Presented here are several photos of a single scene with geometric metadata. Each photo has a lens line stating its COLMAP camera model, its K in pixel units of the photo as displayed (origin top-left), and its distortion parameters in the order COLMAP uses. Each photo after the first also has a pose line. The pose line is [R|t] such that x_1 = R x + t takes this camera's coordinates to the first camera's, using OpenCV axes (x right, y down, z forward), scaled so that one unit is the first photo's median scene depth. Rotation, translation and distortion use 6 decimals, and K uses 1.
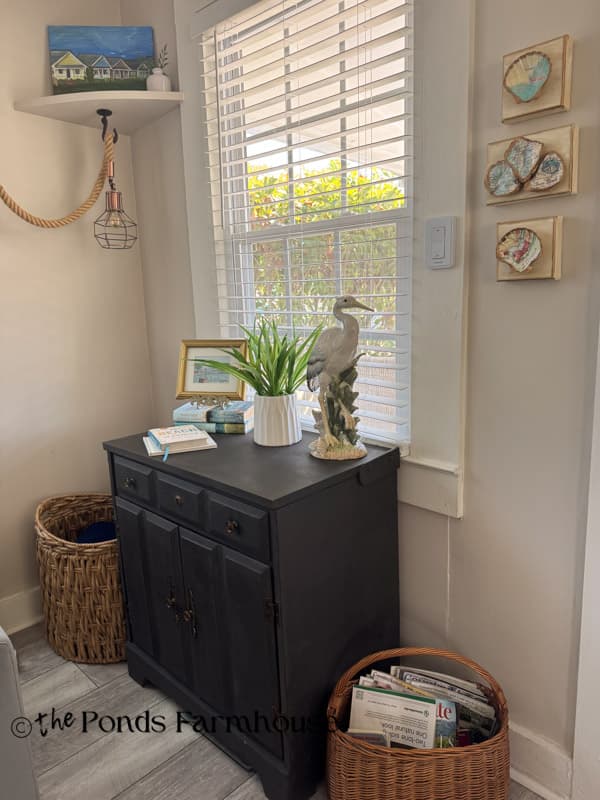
lens RADIAL K [[559.7, 0, 300.0], [0, 559.7, 400.0], [0, 0, 1]] dist [-0.106690, 0.093528]
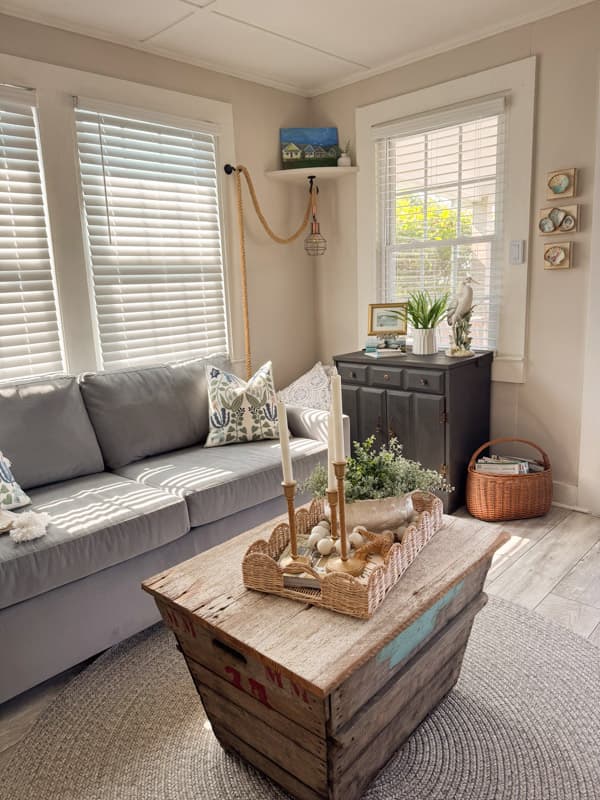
lens RADIAL K [[565.1, 0, 300.0], [0, 565.1, 400.0], [0, 0, 1]] dist [0.067664, -0.098639]
pose [[0.999817, -0.011631, 0.015218, -0.554826], [0.011766, 0.999892, -0.008797, 0.268870], [-0.015114, 0.008974, 0.999846, -1.077235]]
